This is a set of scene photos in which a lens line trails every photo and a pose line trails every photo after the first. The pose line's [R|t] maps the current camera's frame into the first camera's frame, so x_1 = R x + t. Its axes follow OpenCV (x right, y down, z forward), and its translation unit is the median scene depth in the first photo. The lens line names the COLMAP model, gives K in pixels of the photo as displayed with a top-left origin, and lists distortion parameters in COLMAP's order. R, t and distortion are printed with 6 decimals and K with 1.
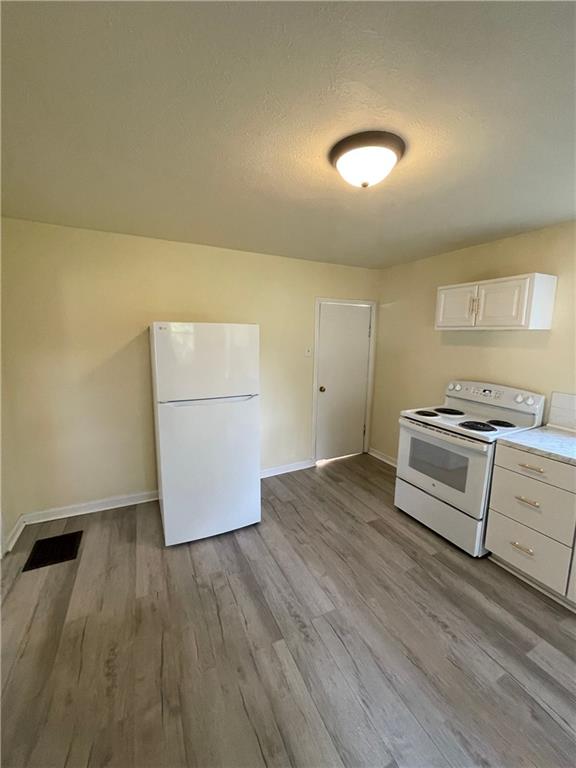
lens RADIAL K [[308.2, 0, 287.8], [0, 308.2, 383.1], [0, 0, 1]] dist [-0.002563, 0.001725]
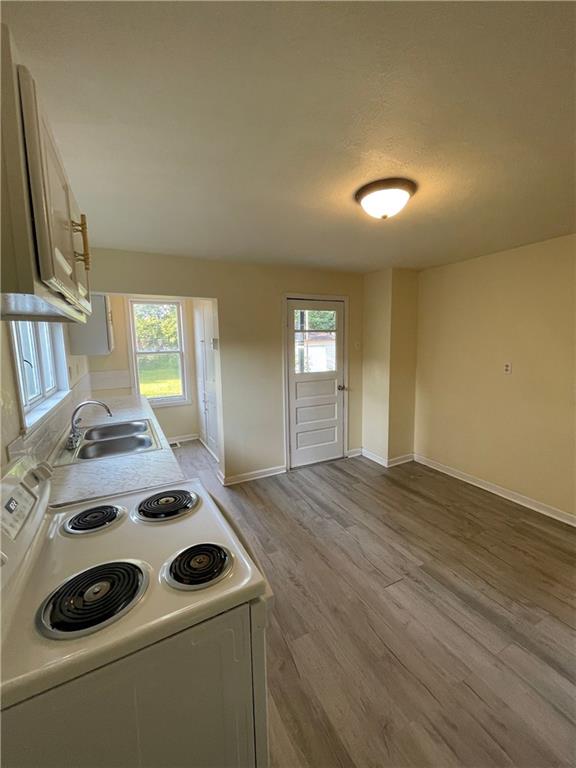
lens RADIAL K [[308.2, 0, 289.1], [0, 308.2, 382.7], [0, 0, 1]] dist [-0.002563, 0.001725]
pose [[-0.999551, 0.004338, -0.029635, 0.504956], [-0.003949, 0.961727, 0.273980, -0.253210], [0.029690, 0.273974, -0.961279, 1.775426]]
